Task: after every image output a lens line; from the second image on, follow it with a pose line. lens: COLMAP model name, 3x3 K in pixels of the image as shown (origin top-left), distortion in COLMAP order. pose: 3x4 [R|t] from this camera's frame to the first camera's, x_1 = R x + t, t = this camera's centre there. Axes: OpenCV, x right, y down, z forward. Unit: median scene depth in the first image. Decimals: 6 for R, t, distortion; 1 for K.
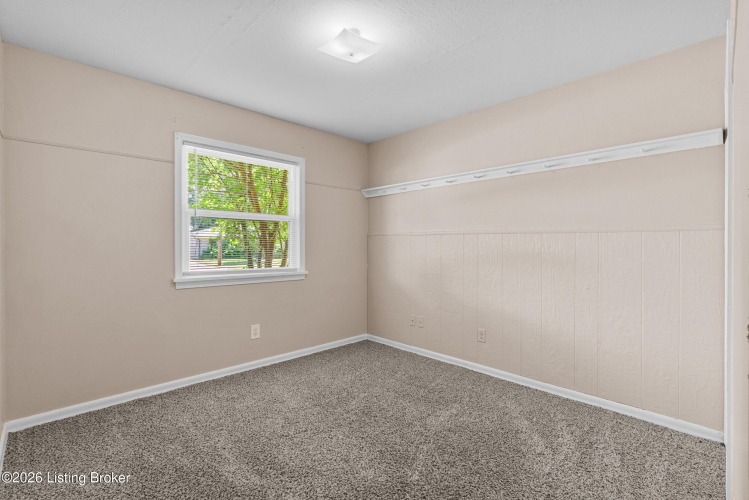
lens RADIAL K [[342.4, 0, 377.1], [0, 342.4, 248.3], [0, 0, 1]] dist [-0.001810, 0.000014]
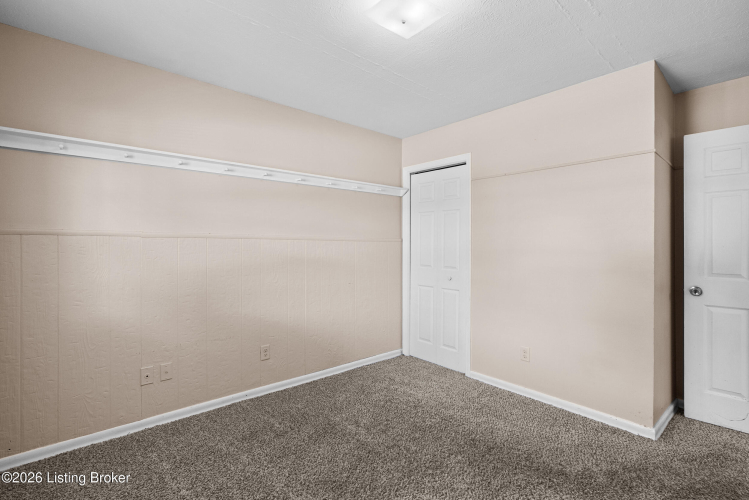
lens RADIAL K [[342.4, 0, 377.1], [0, 342.4, 248.3], [0, 0, 1]] dist [-0.001810, 0.000014]
pose [[0.063679, -0.008082, 0.997938, -0.565931], [0.009725, 0.999925, 0.007477, -0.021621], [-0.997923, 0.009229, 0.063753, 0.648392]]
